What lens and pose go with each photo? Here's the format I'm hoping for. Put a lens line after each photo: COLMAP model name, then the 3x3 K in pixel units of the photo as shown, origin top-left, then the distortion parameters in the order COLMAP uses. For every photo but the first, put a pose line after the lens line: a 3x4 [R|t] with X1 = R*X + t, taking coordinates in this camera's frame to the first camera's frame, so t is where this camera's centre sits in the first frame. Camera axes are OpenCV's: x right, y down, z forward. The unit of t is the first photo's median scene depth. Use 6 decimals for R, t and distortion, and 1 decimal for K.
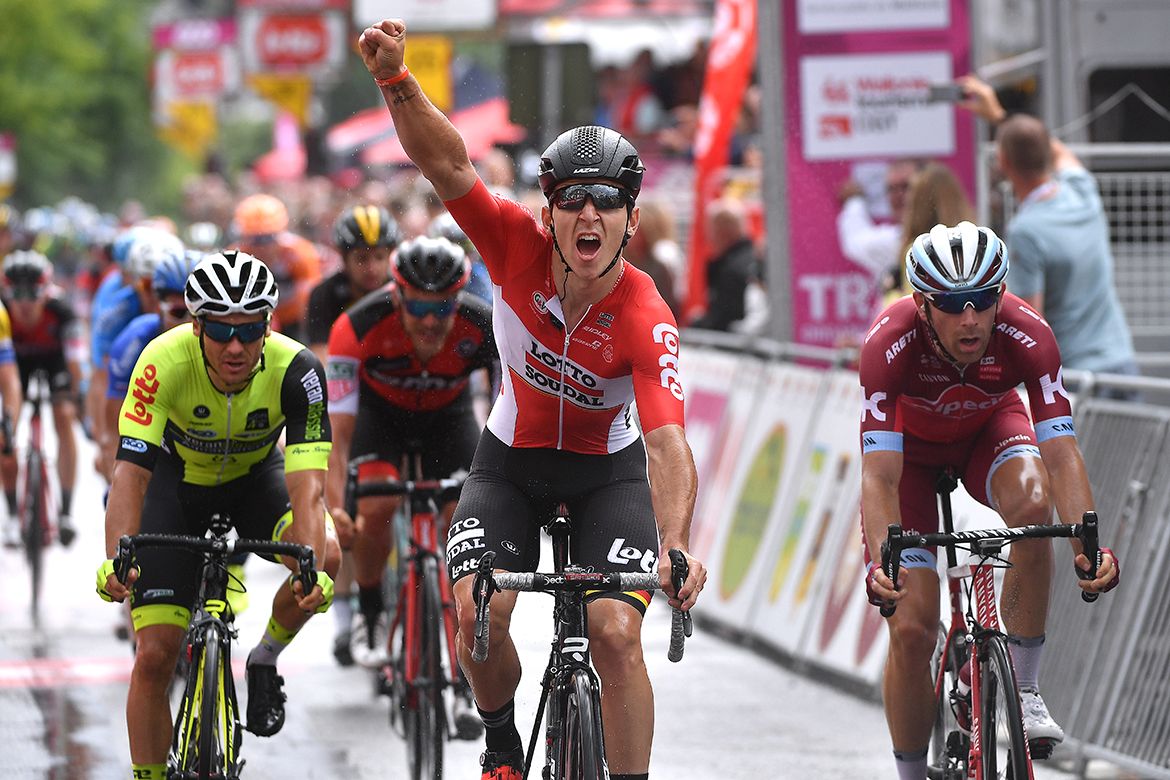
lens RADIAL K [[8334.3, 0, 585.0], [0, 8334.3, 390.0], [0, 0, 1]] dist [-1.841153, 35.388260]
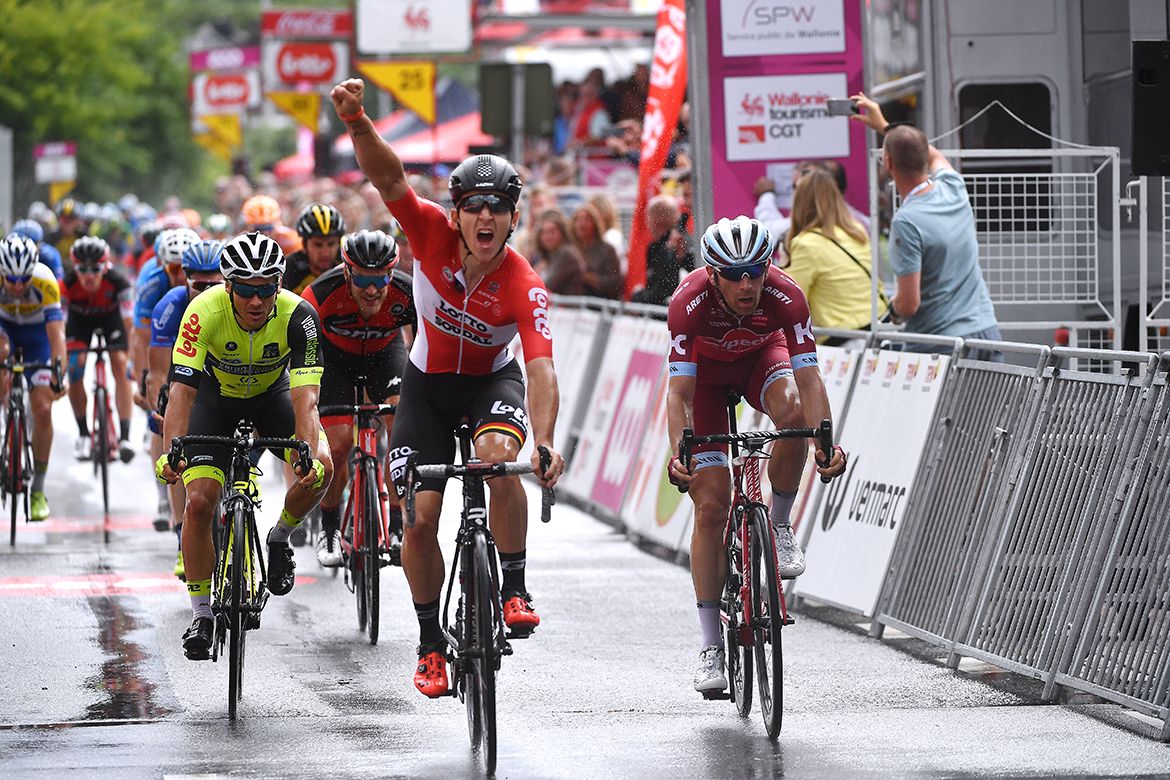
lens RADIAL K [[8334.3, 0, 585.0], [0, 8334.3, 390.0], [0, 0, 1]] dist [-1.841153, 35.388260]
pose [[0.999979, 0.001088, -0.006367, 0.013738], [-0.001076, 0.999998, 0.001852, 0.003548], [0.006369, -0.001845, 0.999978, -0.220462]]
